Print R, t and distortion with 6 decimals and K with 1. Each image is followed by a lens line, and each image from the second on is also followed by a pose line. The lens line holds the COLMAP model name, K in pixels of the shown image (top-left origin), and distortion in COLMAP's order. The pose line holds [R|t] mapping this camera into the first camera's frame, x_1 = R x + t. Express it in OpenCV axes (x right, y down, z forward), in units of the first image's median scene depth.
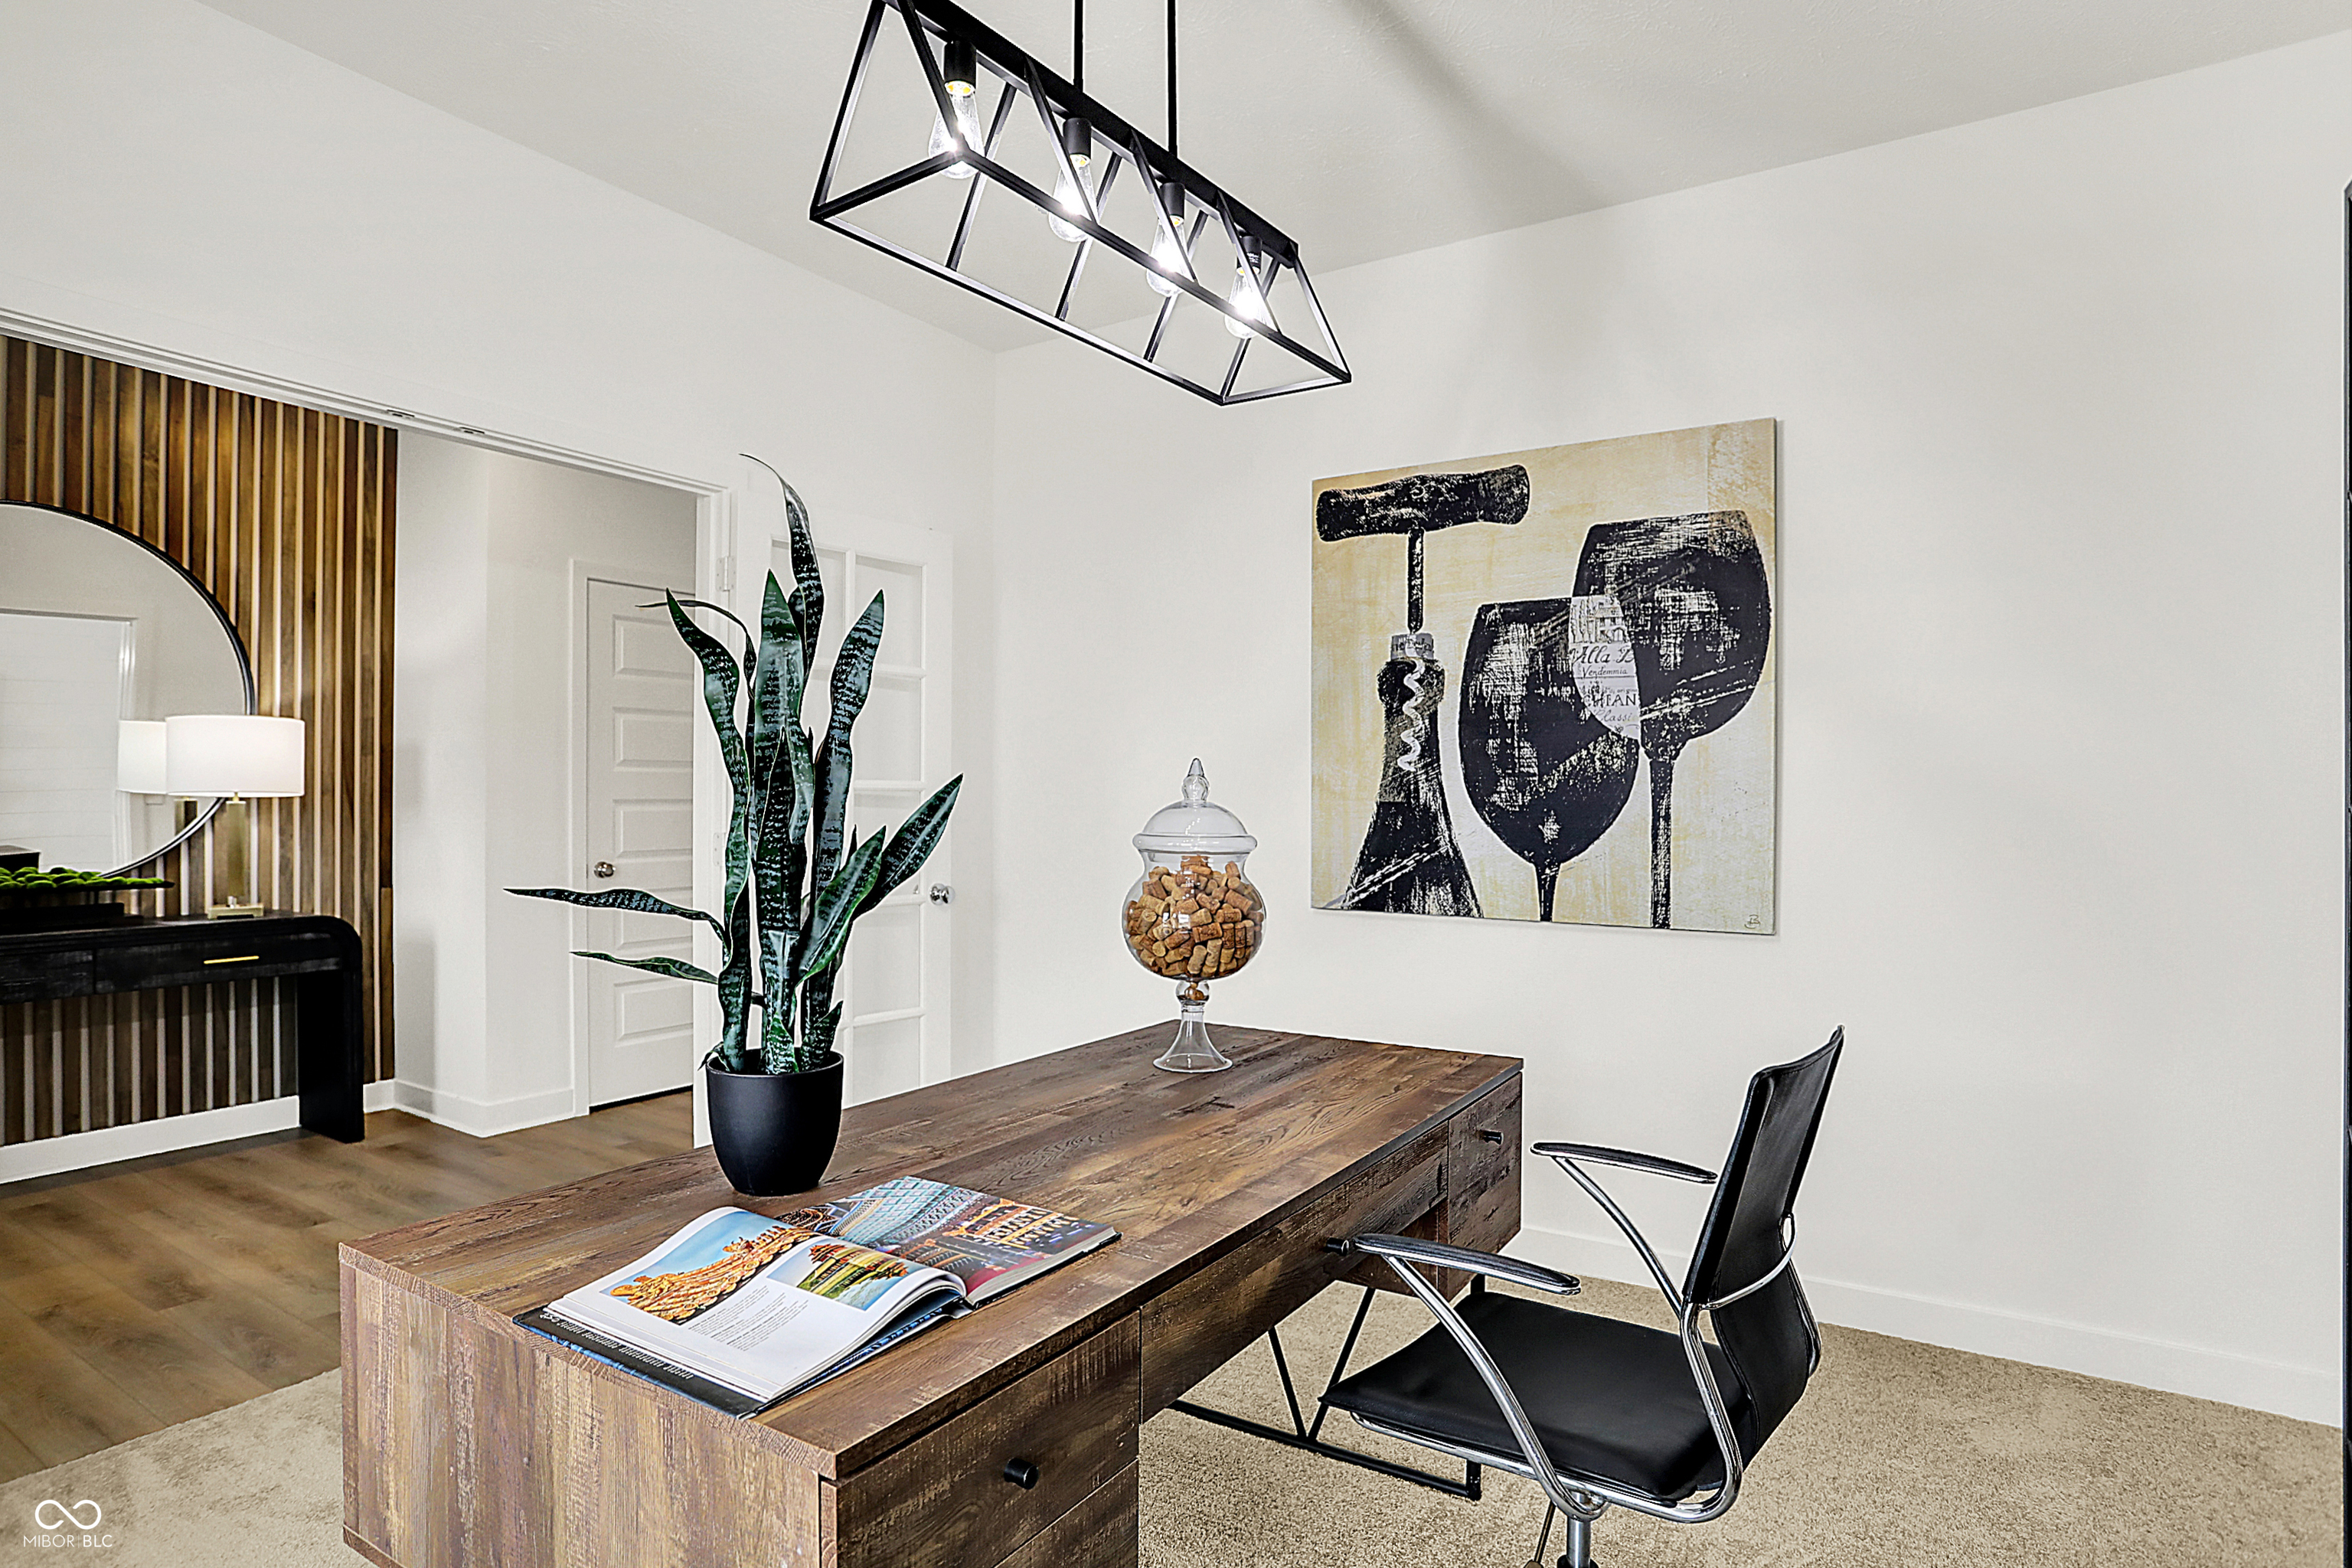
lens RADIAL K [[1277.4, 0, 1170.9], [0, 1277.4, 801.0], [0, 0, 1]] dist [-0.055318, 0.037709]
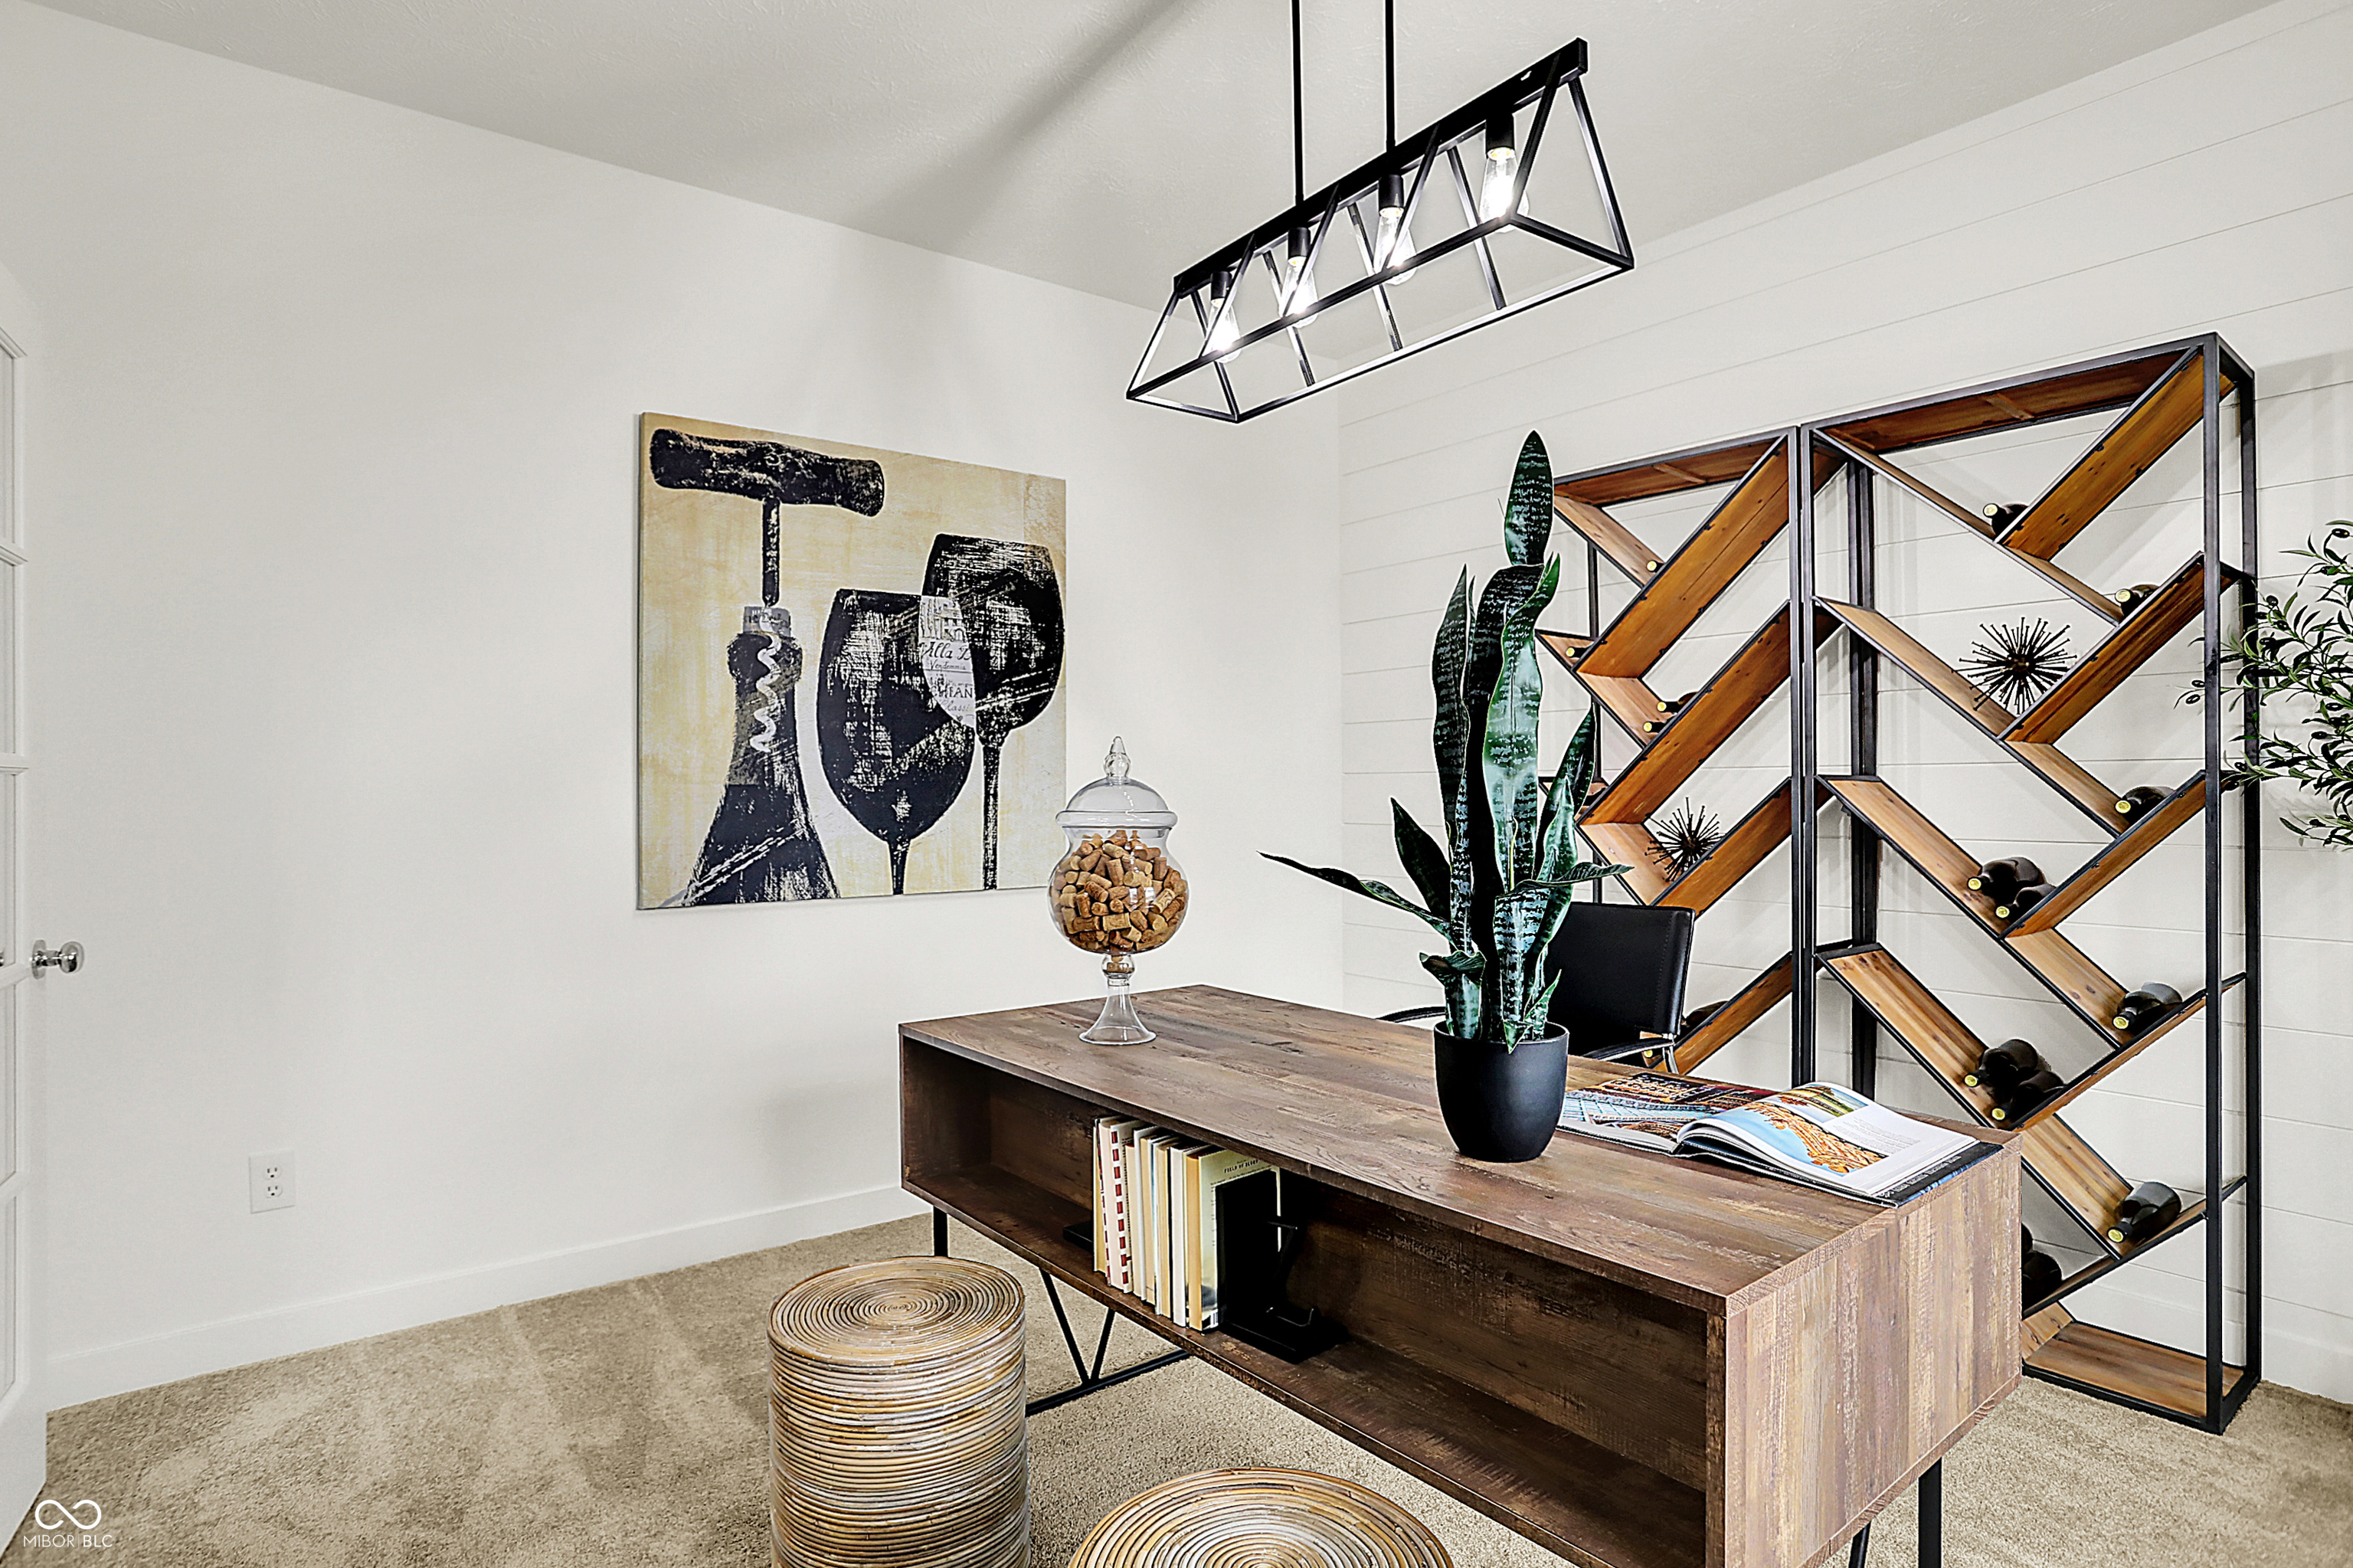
lens RADIAL K [[1260.6, 0, 1176.5], [0, 1260.6, 784.0], [0, 0, 1]] dist [-0.045016, 0.023364]
pose [[0.350165, -0.006450, 0.936666, -0.594425], [0.011554, 0.999930, 0.002566, 0.001674], [-0.936617, 0.009924, 0.350215, 0.397894]]
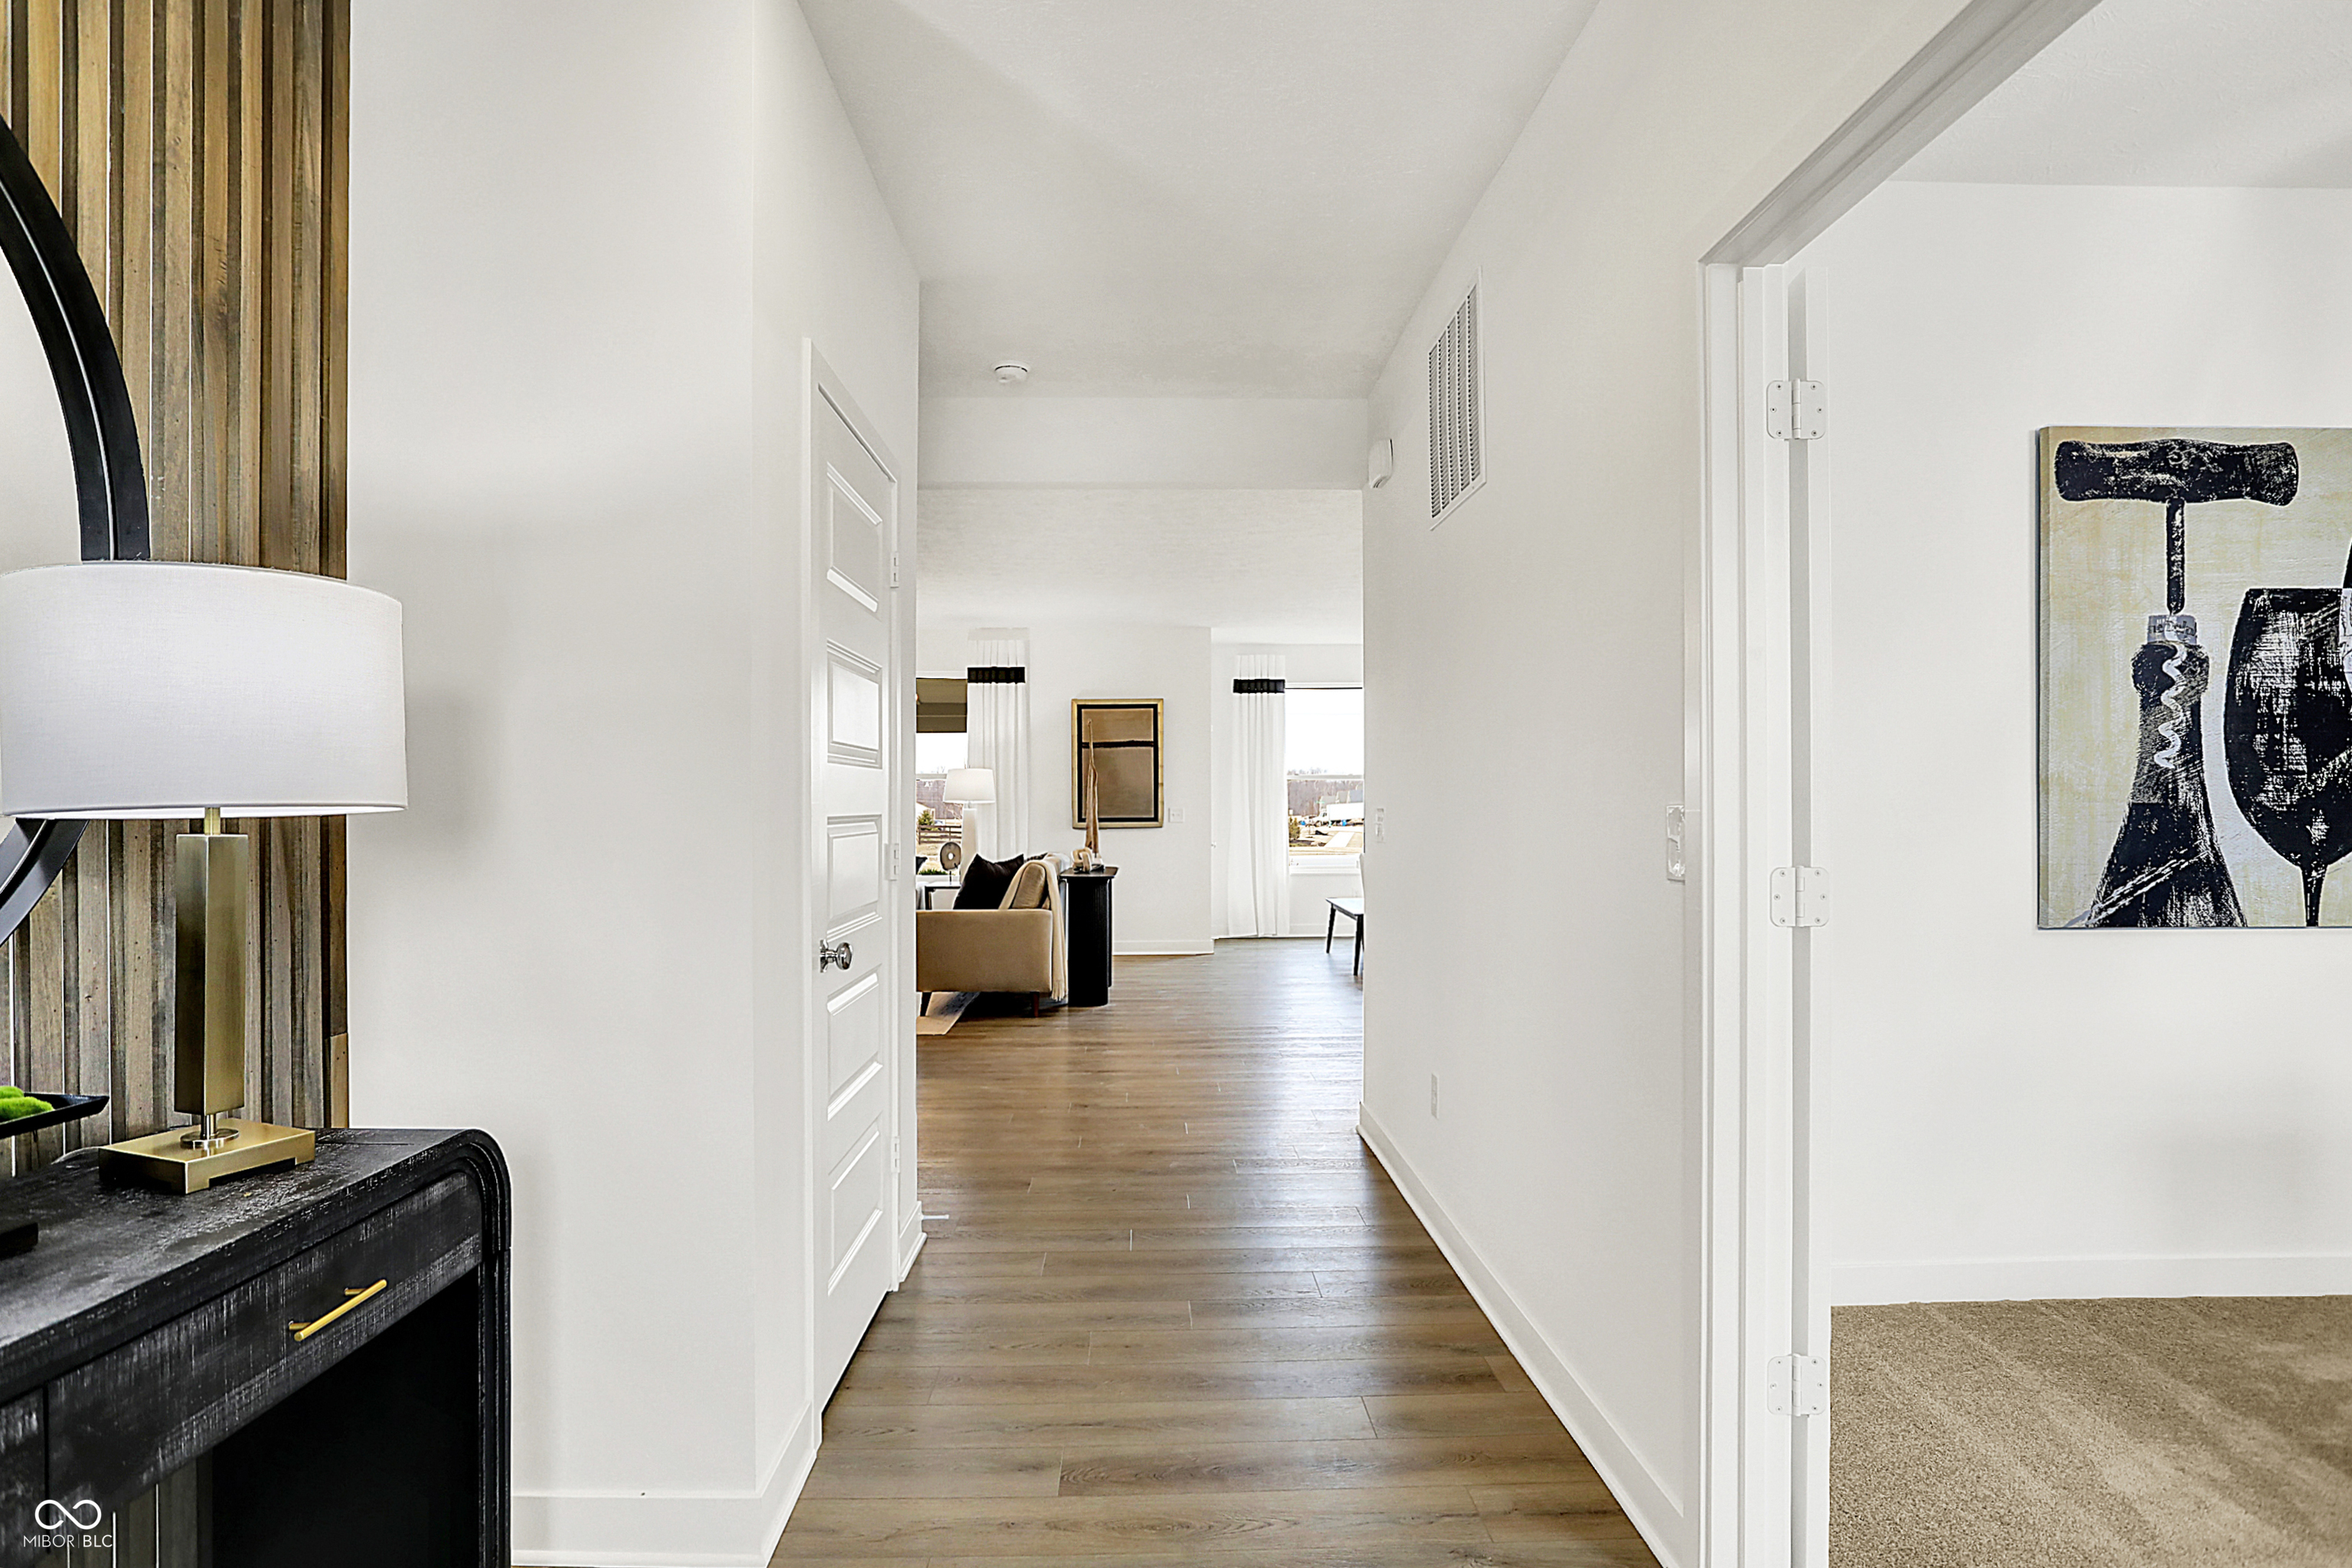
lens RADIAL K [[1260.0, 0, 1176.0], [0, 1260.0, 784.0], [0, 0, 1]] dist [-0.045016, 0.023364]
pose [[0.824201, -0.006131, 0.566264, -0.902385], [0.010348, 0.999937, -0.004235, -0.016454], [-0.566203, 0.009350, 0.824213, 0.698732]]
